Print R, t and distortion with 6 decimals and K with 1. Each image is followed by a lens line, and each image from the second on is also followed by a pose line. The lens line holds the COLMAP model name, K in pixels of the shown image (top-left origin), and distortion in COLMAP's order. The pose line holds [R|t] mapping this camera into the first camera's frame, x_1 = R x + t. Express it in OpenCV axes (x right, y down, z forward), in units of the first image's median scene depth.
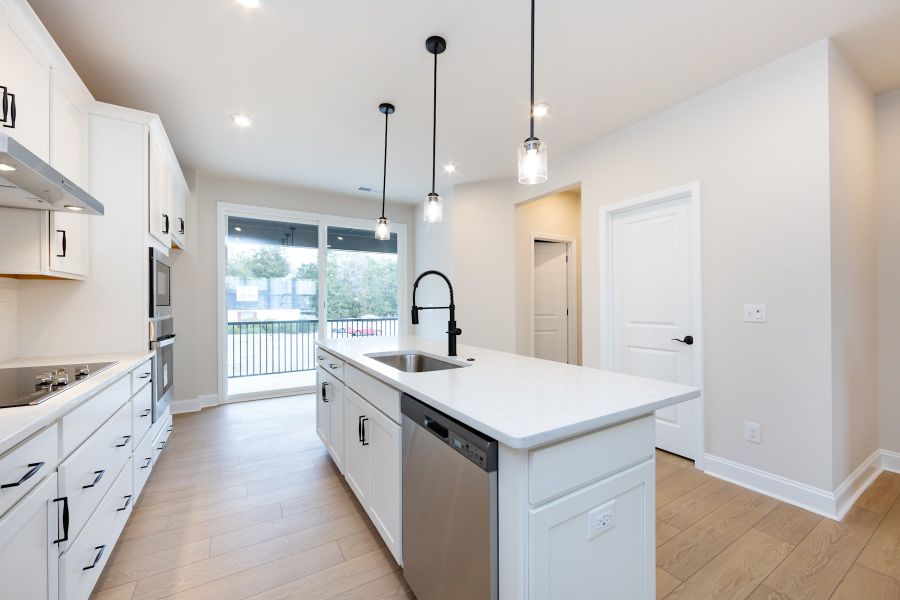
lens RADIAL K [[353.2, 0, 448.1], [0, 353.2, 302.5], [0, 0, 1]] dist [-0.001299, -0.000269]
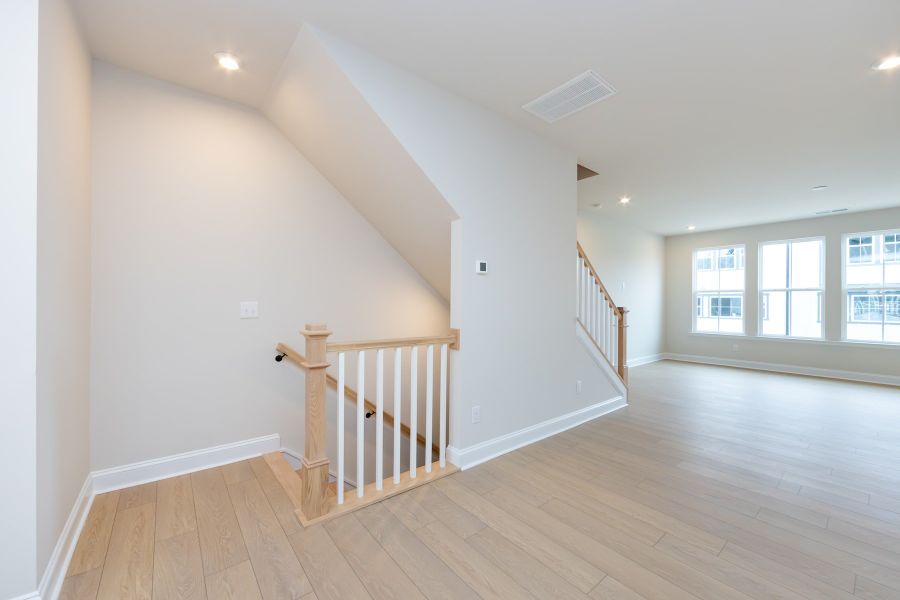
lens RADIAL K [[352.1, 0, 448.1], [0, 352.1, 301.9], [0, 0, 1]] dist [-0.001602, -0.000265]
pose [[-0.133099, 0.005268, 0.991089, 0.250138], [-0.004344, 0.999973, -0.005899, 0.001211], [-0.991093, -0.005090, -0.133073, 0.244448]]
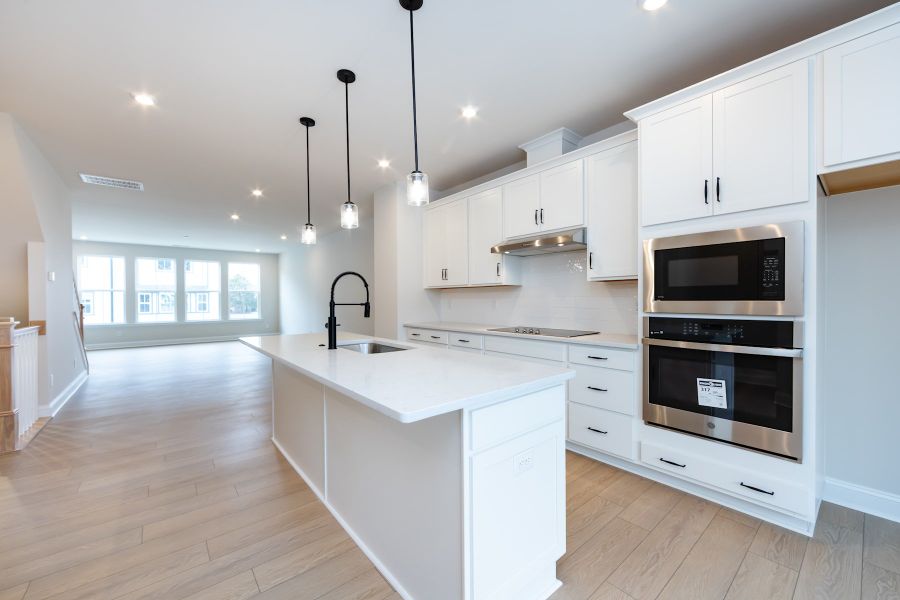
lens RADIAL K [[352.1, 0, 448.1], [0, 352.1, 301.9], [0, 0, 1]] dist [-0.001602, -0.000265]
pose [[-0.988921, 0.010605, -0.148061, -0.142261], [0.009412, 0.999917, 0.008756, 0.001070], [0.148142, 0.007265, -0.988939, 1.665871]]
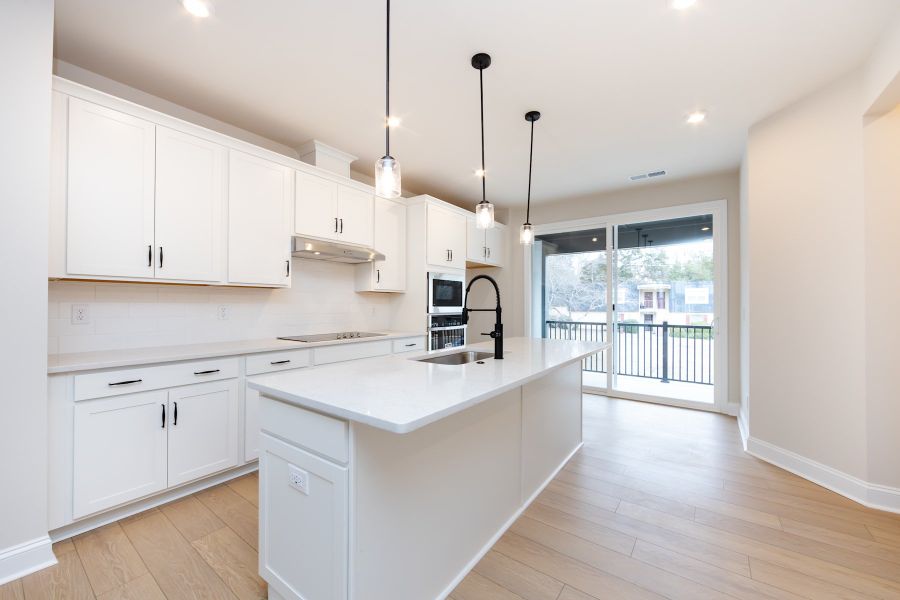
lens RADIAL K [[352.1, 0, 448.1], [0, 352.1, 301.9], [0, 0, 1]] dist [-0.001602, -0.000265]
pose [[0.381232, -0.002701, -0.924475, 0.683013], [-0.006040, 0.999967, -0.005413, -0.001980], [0.924460, 0.007647, 0.381203, 0.388261]]
